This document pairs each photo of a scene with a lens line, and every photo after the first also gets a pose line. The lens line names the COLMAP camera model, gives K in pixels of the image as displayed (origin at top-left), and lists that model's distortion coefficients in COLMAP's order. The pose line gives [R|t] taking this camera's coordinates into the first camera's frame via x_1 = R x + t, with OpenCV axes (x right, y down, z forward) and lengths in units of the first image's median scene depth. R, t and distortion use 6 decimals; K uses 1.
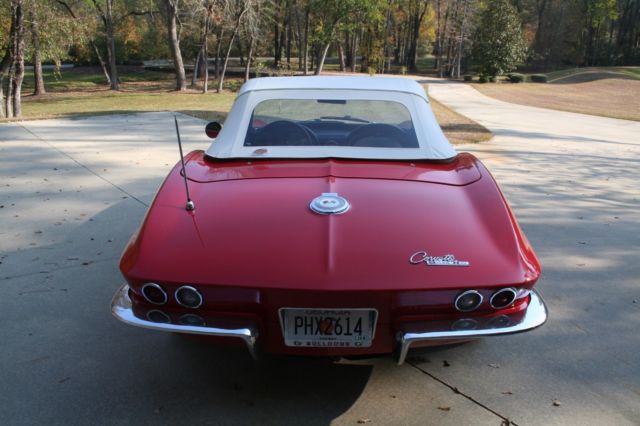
lens RADIAL K [[550.6, 0, 301.6], [0, 550.6, 213.5], [0, 0, 1]] dist [-0.115436, 0.086819]
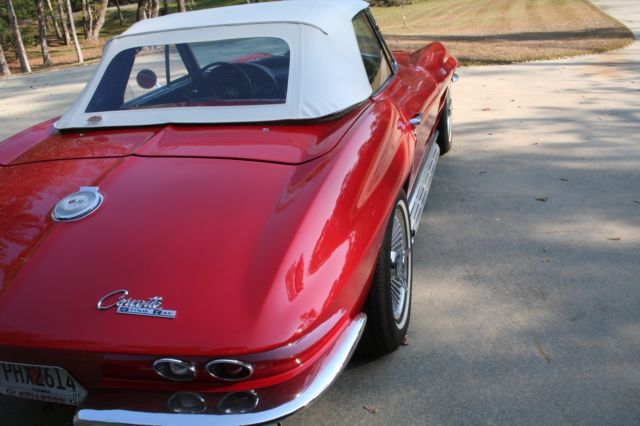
lens RADIAL K [[550.6, 0, 301.6], [0, 550.6, 213.5], [0, 0, 1]] dist [-0.115436, 0.086819]
pose [[0.970662, 0.001315, -0.240445, 0.580842], [0.033329, 0.989596, 0.139960, -0.108170], [0.238127, -0.143868, 0.960519, 0.405104]]
